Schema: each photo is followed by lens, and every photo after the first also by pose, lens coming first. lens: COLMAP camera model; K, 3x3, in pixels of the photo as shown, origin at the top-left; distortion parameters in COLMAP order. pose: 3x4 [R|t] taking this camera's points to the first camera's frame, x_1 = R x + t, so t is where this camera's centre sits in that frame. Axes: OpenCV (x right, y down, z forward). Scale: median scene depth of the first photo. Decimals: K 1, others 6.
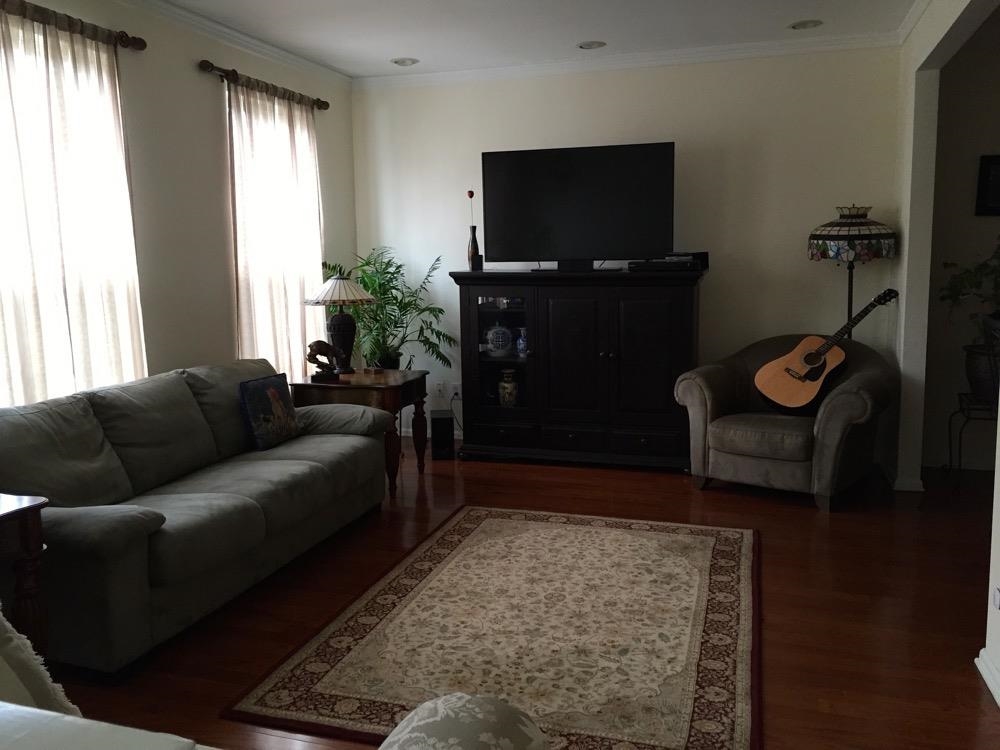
lens RADIAL K [[857.8, 0, 497.8], [0, 857.8, 370.2], [0, 0, 1]] dist [0.088146, -0.100001]
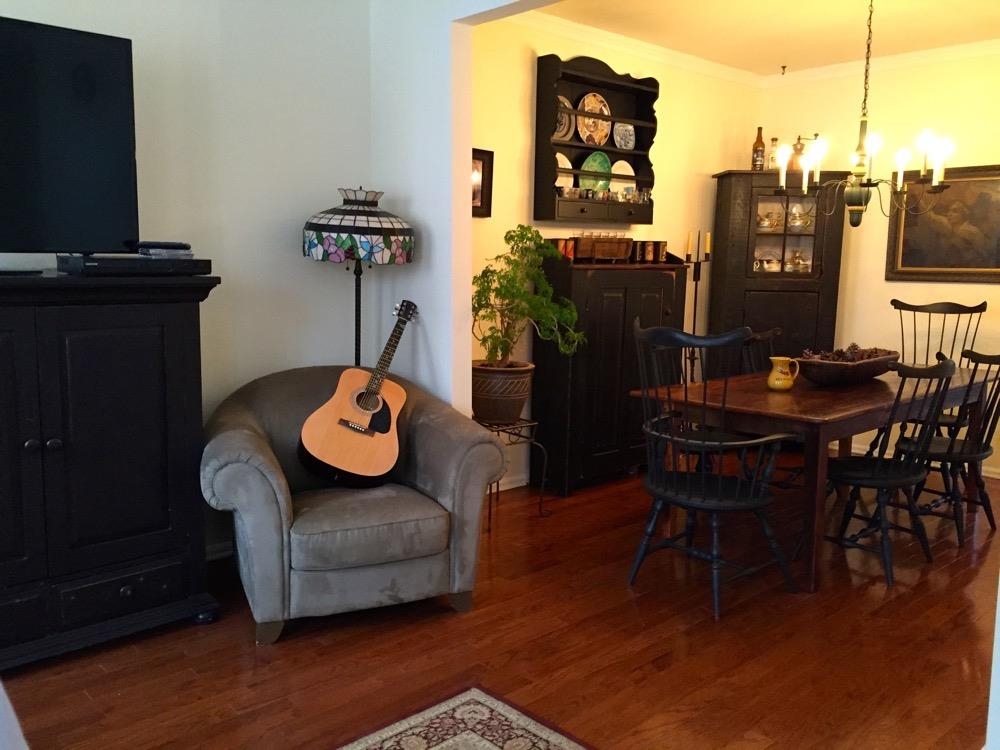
lens RADIAL K [[857.8, 0, 501.7], [0, 857.8, 377.4], [0, 0, 1]] dist [0.088146, -0.100001]
pose [[0.483205, -0.114190, 0.868028, -0.195376], [0.079572, 0.993082, 0.086346, -0.084636], [-0.871884, 0.027348, 0.488949, 0.554414]]
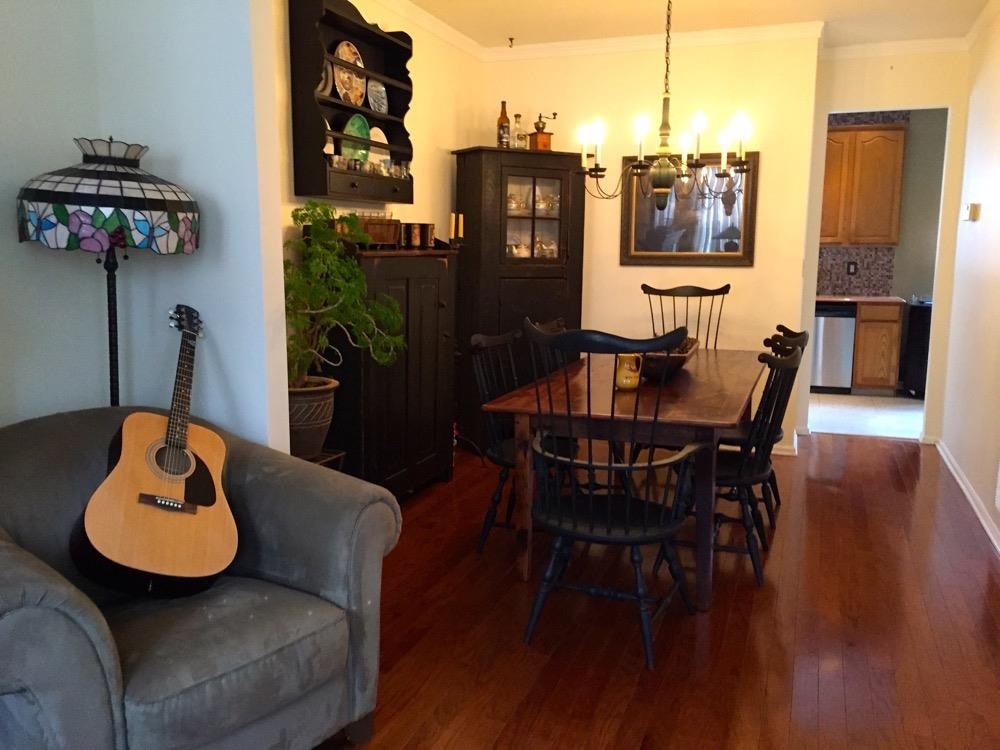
lens RADIAL K [[857.8, 0, 501.3], [0, 857.8, 371.7], [0, 0, 1]] dist [0.088146, -0.100001]
pose [[0.026185, -0.145436, 0.989021, -0.094305], [0.098040, 0.984964, 0.142244, -0.110613], [-0.994838, 0.093239, 0.040050, 0.794422]]
